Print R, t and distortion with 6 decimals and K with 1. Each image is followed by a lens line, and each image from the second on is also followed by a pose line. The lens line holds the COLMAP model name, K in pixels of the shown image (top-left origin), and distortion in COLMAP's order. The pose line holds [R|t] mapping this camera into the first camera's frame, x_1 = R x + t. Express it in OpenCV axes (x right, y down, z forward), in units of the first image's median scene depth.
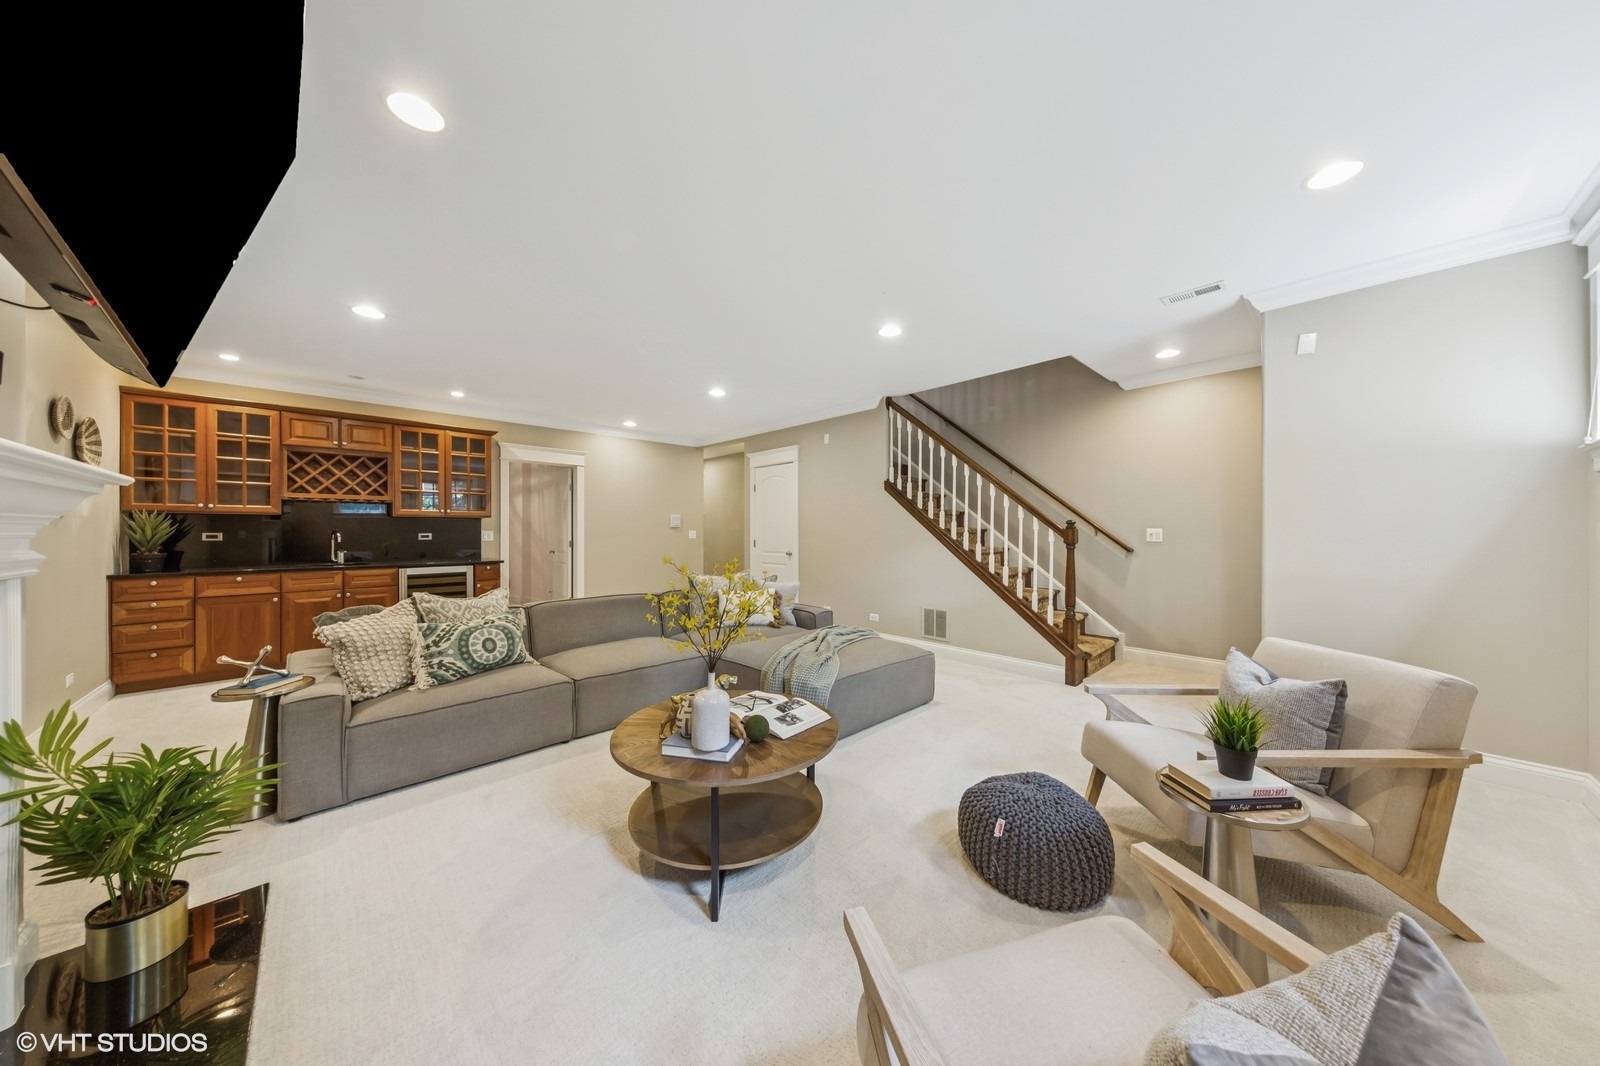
lens RADIAL K [[505.9, 0, 808.7], [0, 505.9, 533.2], [0, 0, 1]] dist [0.007541, -0.001228]
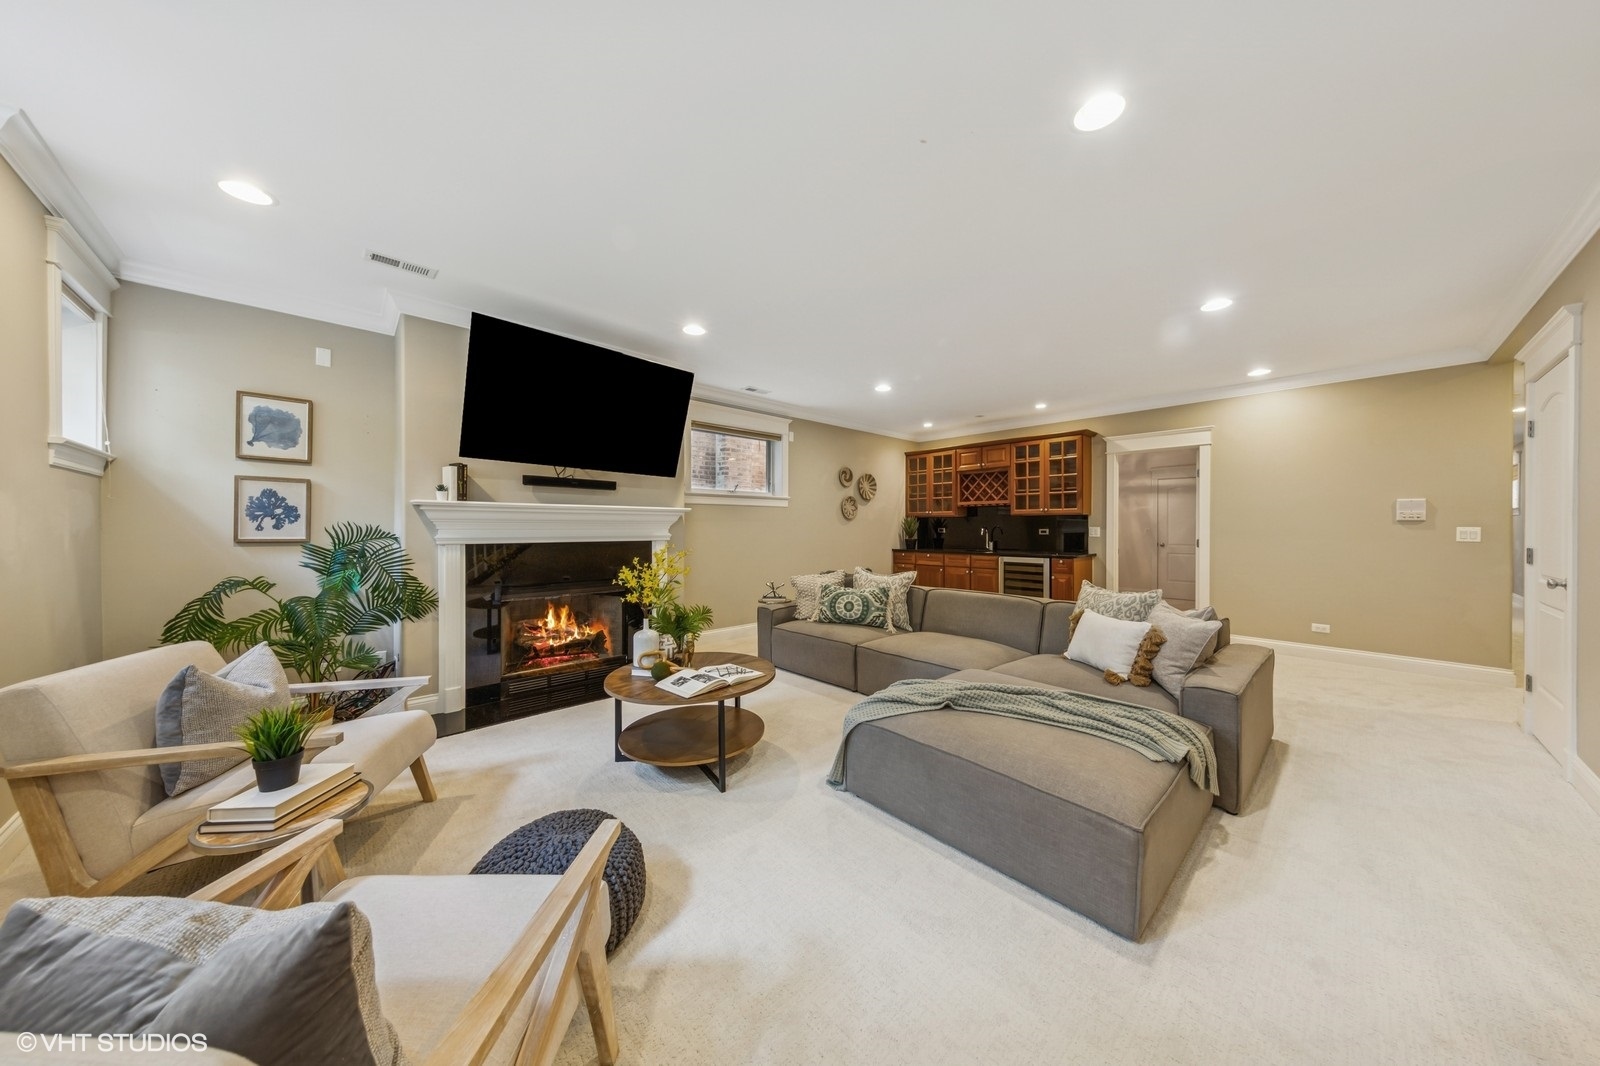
lens RADIAL K [[505.9, 0, 807.6], [0, 505.9, 522.6], [0, 0, 1]] dist [0.007541, -0.001228]
pose [[-0.026467, -0.008469, -0.999614, 0.511248], [-0.004070, 0.999957, -0.008364, -0.003034], [0.999641, 0.003847, -0.026501, 0.580660]]
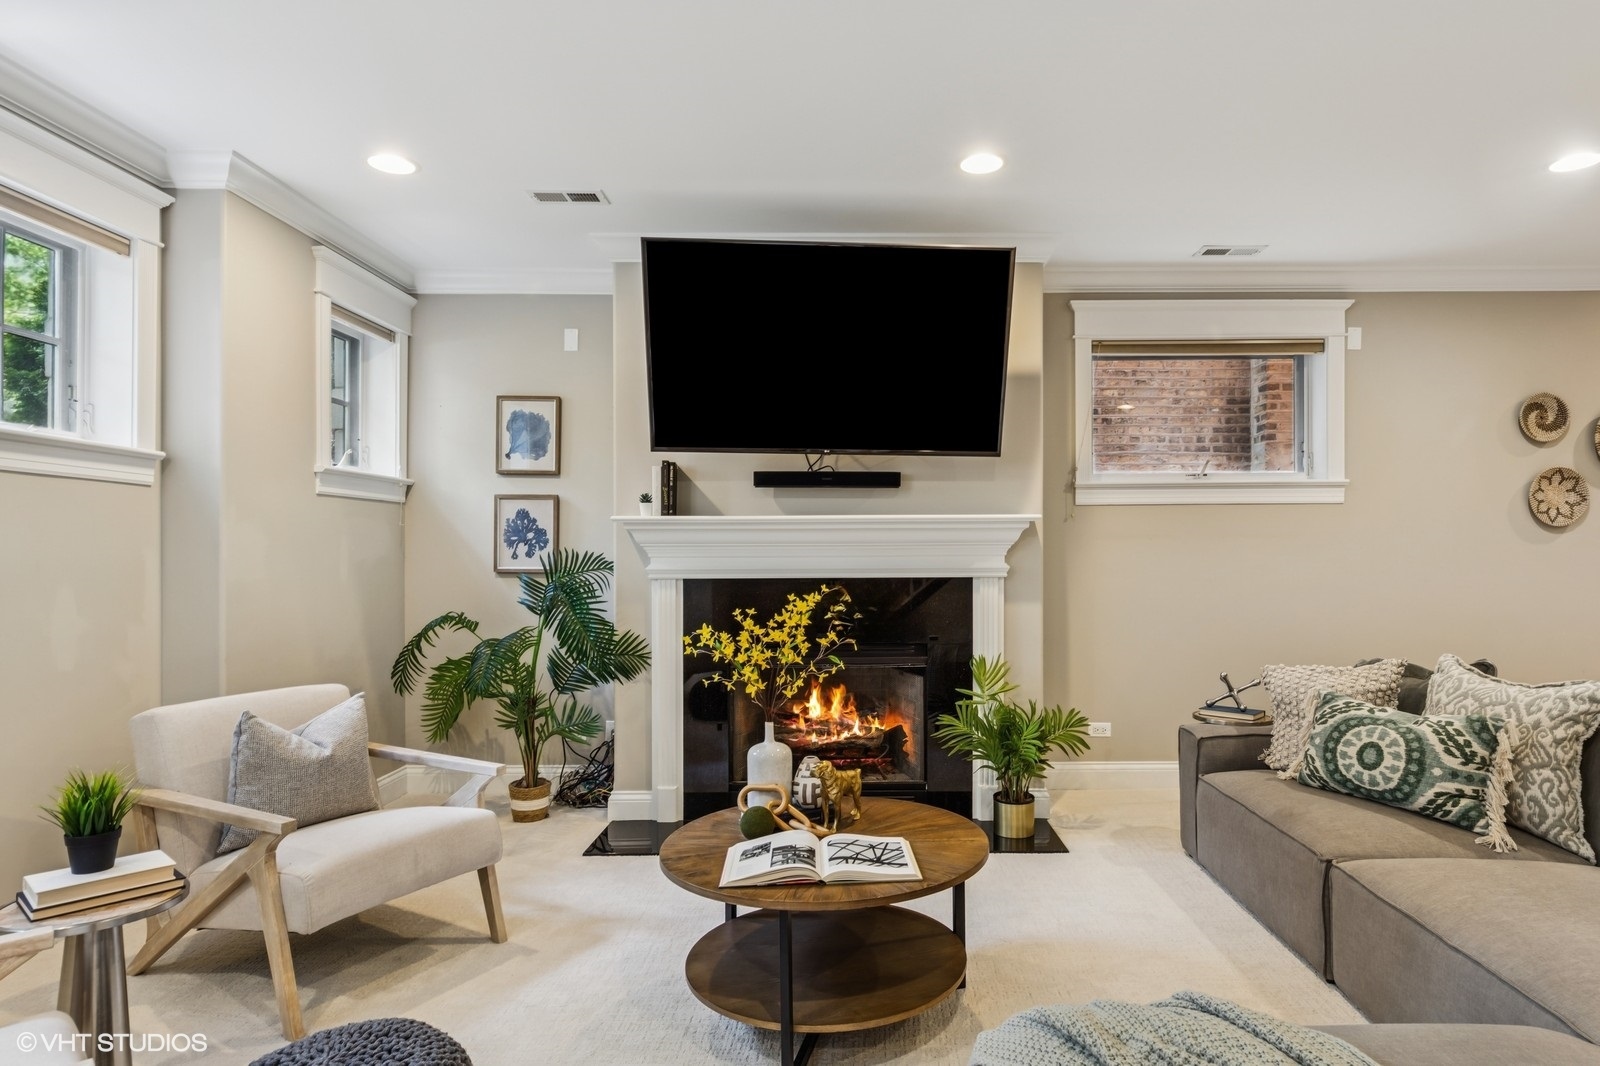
lens RADIAL K [[887.8, 0, 865.0], [0, 887.8, 541.9], [0, 0, 1]] dist [0.014072, -0.002807]
pose [[-0.702368, -0.002397, -0.711810, 0.286161], [0.003870, 0.999967, -0.007187, -0.005069], [0.711803, -0.007803, -0.702336, 0.816714]]
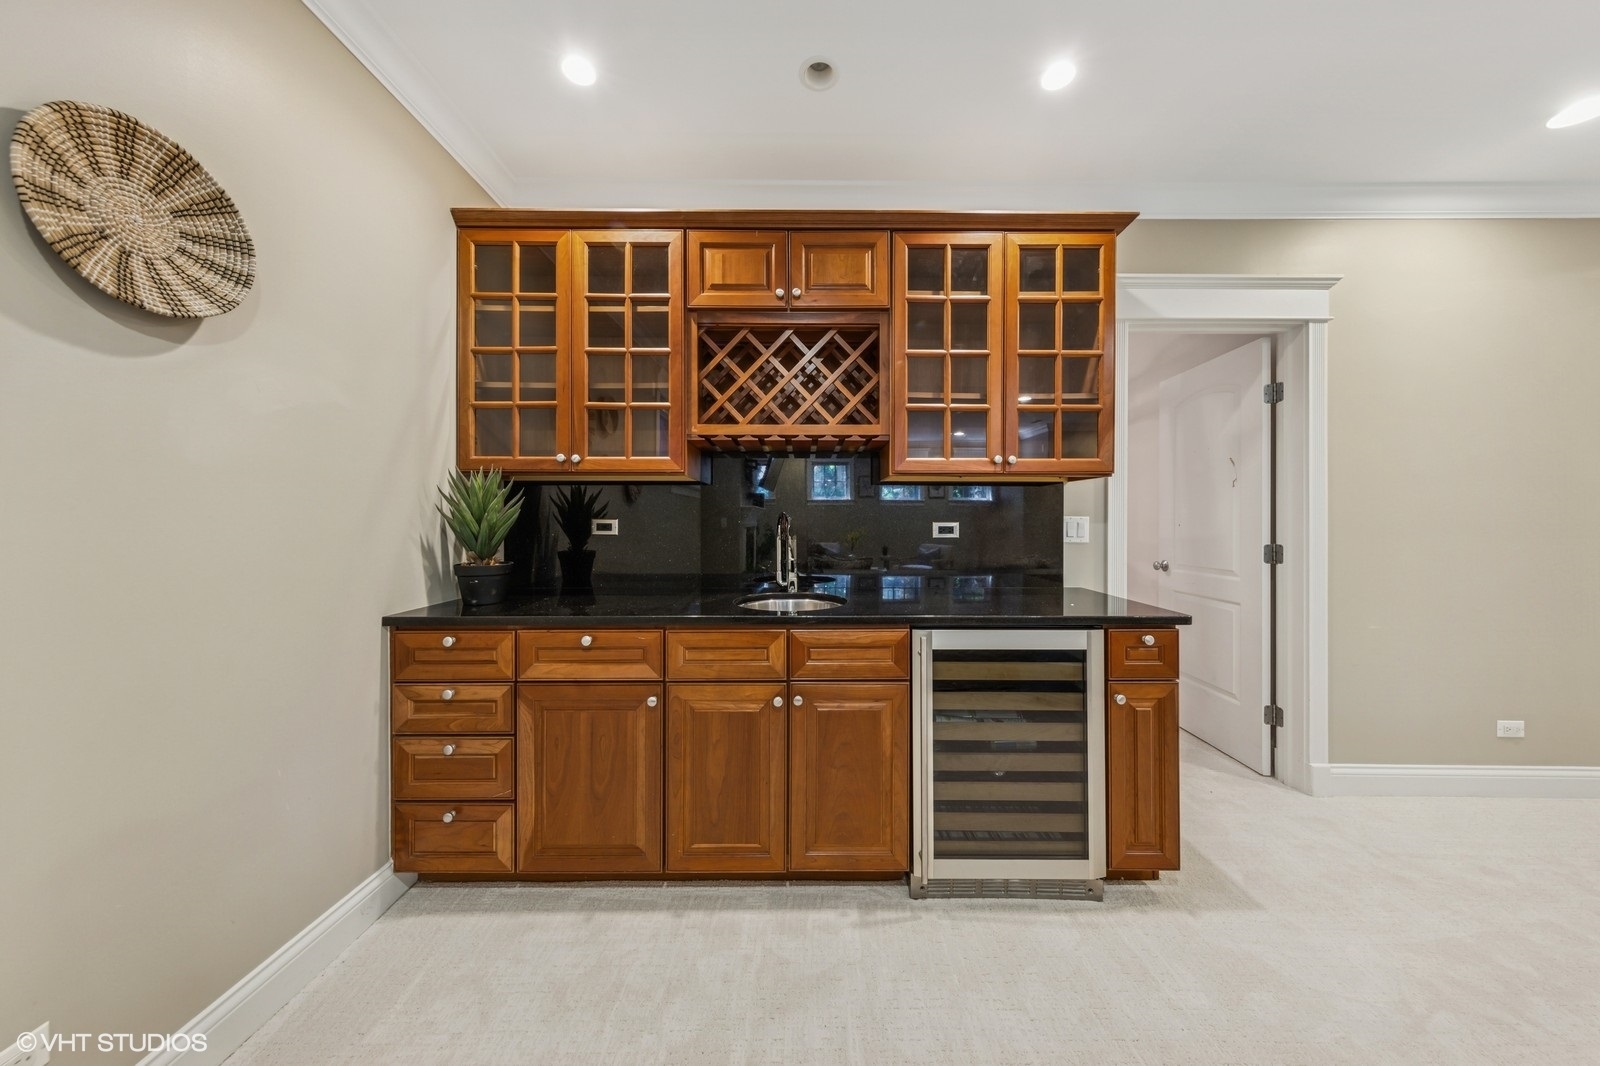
lens RADIAL K [[505.9, 0, 807.9], [0, 505.9, 525.7], [0, 0, 1]] dist [0.007541, -0.001228]
pose [[0.721197, 0.000182, -0.692730, -0.664454], [-0.002120, 0.999996, -0.001943, 0.004638], [0.692727, 0.002870, 0.721194, 0.758267]]
